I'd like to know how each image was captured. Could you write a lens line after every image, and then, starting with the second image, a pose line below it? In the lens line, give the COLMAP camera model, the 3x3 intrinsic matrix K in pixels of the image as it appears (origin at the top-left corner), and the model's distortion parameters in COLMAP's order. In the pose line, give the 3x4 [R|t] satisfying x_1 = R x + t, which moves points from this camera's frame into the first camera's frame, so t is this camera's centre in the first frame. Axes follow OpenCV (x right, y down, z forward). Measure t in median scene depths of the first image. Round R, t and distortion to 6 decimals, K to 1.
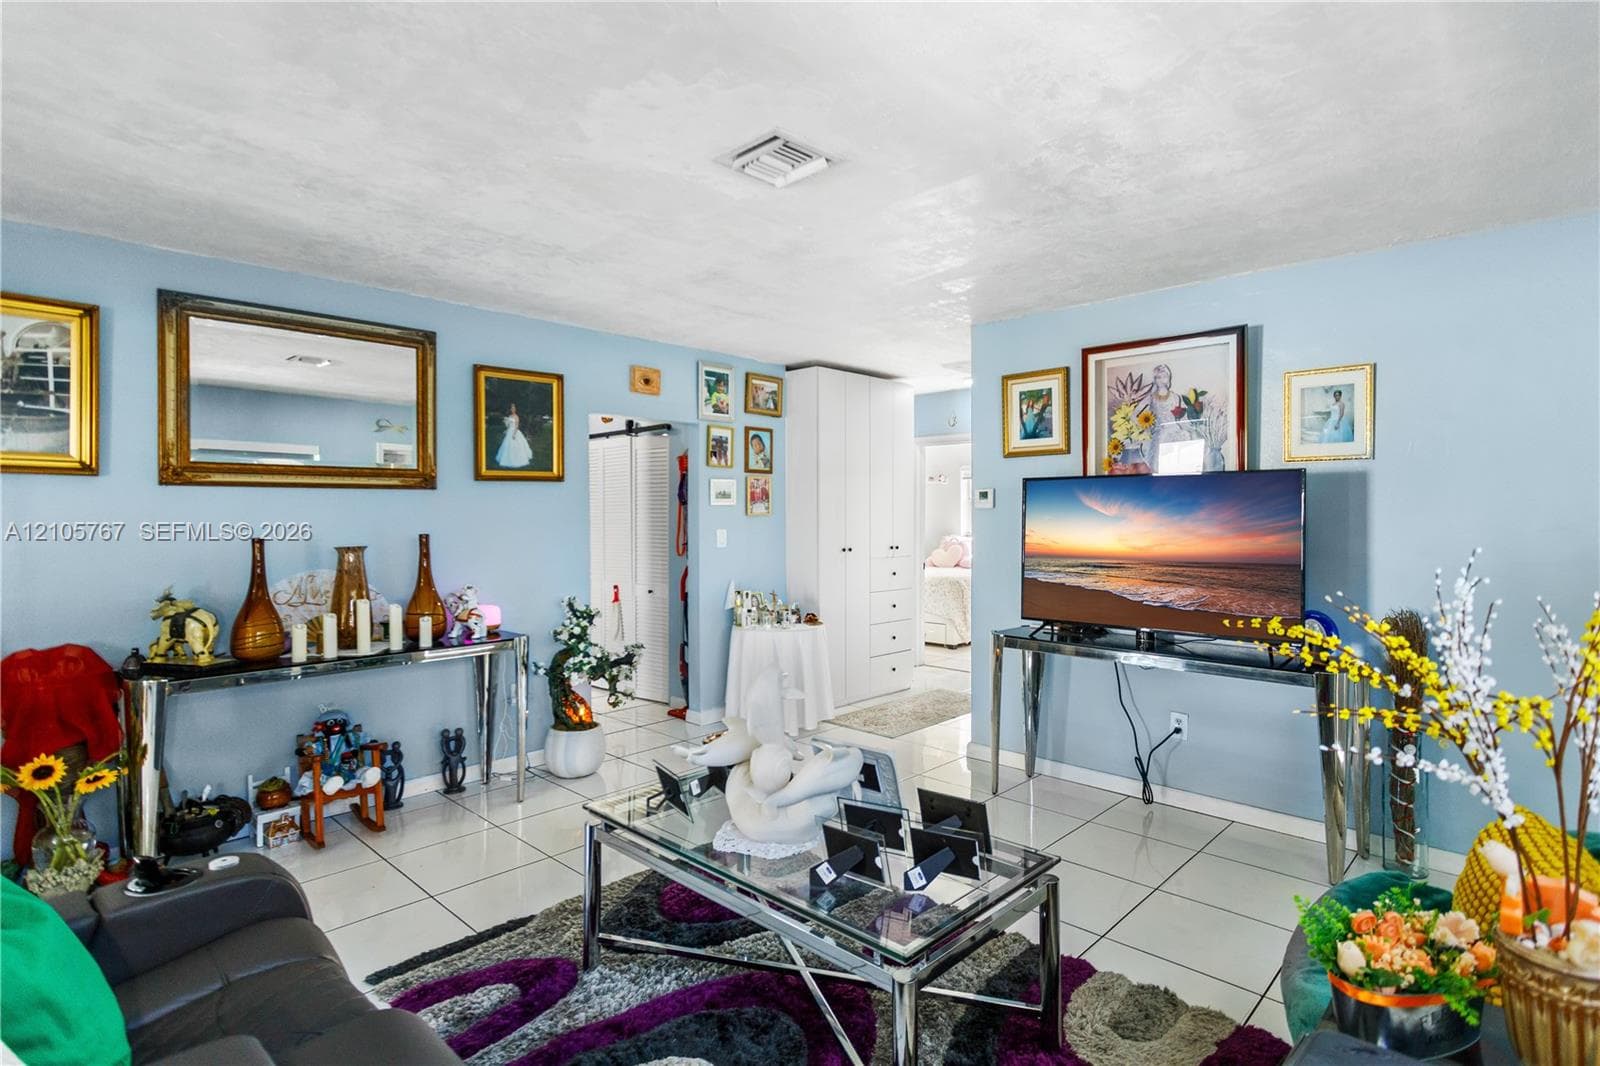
lens RADIAL K [[798.7, 0, 792.0], [0, 798.7, 515.1], [0, 0, 1]] dist [0.011007, 0.000516]
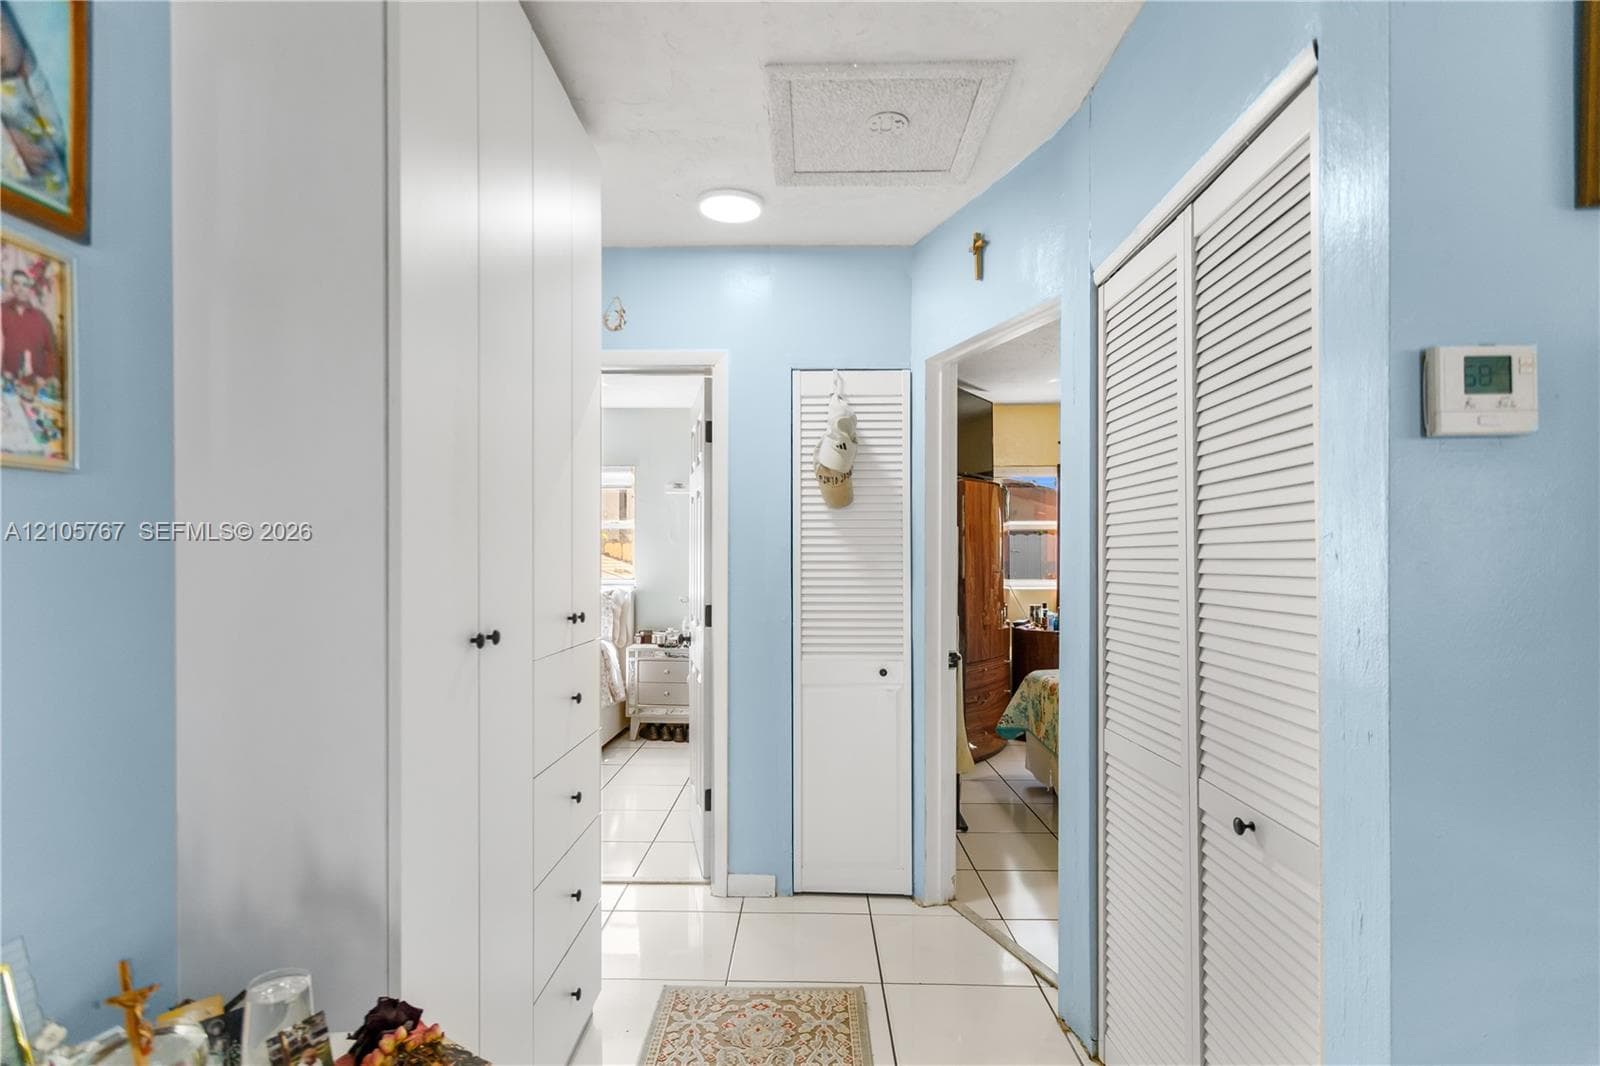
lens RADIAL K [[793.8, 0, 788.9], [0, 793.8, 559.7], [0, 0, 1]] dist [0.008794, 0.000573]
pose [[0.731251, -0.000149, 0.682108, -0.034740], [0.001435, 0.999998, -0.001320, 0.020731], [-0.682106, 0.001944, 0.731250, 0.820347]]
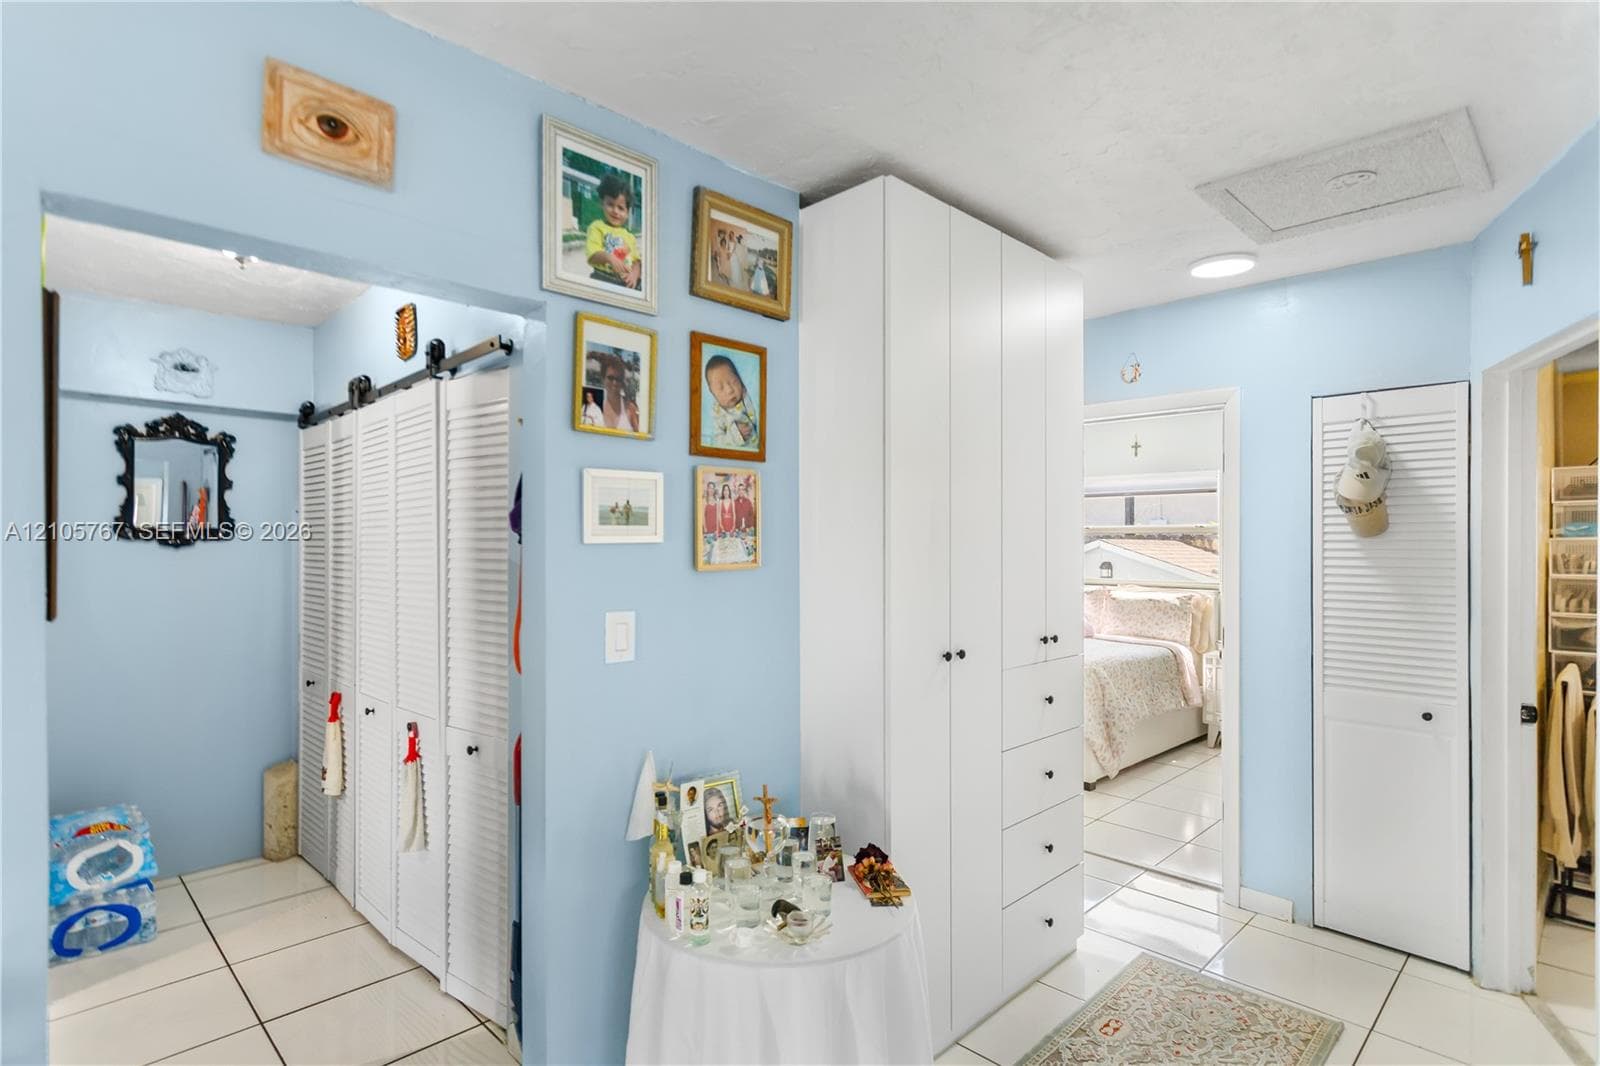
lens RADIAL K [[797.8, 0, 794.6], [0, 797.8, 543.7], [0, 0, 1]] dist [0.005212, 0.000137]
pose [[0.999973, 0.000860, -0.007305, -0.007997], [-0.000865, 0.999999, -0.000648, -0.012500], [0.007304, 0.000654, 0.999973, 0.658709]]
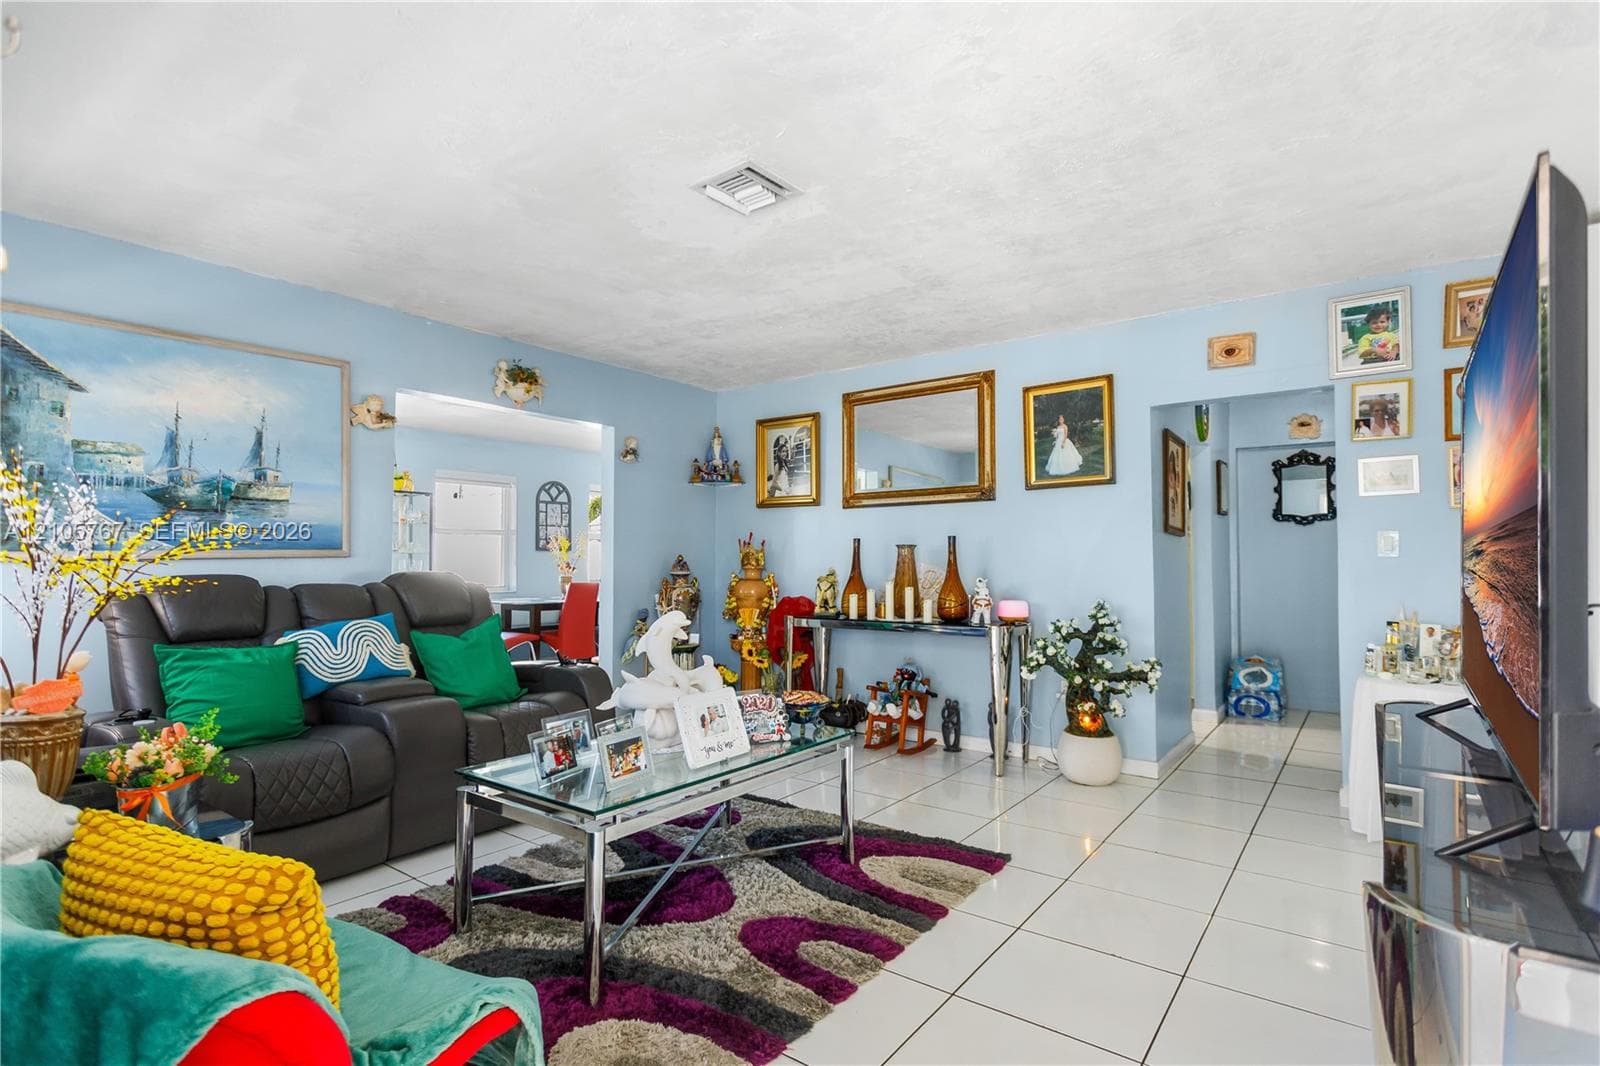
lens RADIAL K [[772.1, 0, 801.9], [0, 772.1, 538.4], [0, 0, 1]] dist [0.003365, 0.001009]
pose [[0.138359, -0.028108, -0.989983, 0.502278], [-0.001599, 0.999590, -0.028605, 0.044305], [0.990381, 0.005540, 0.138257, 0.425927]]
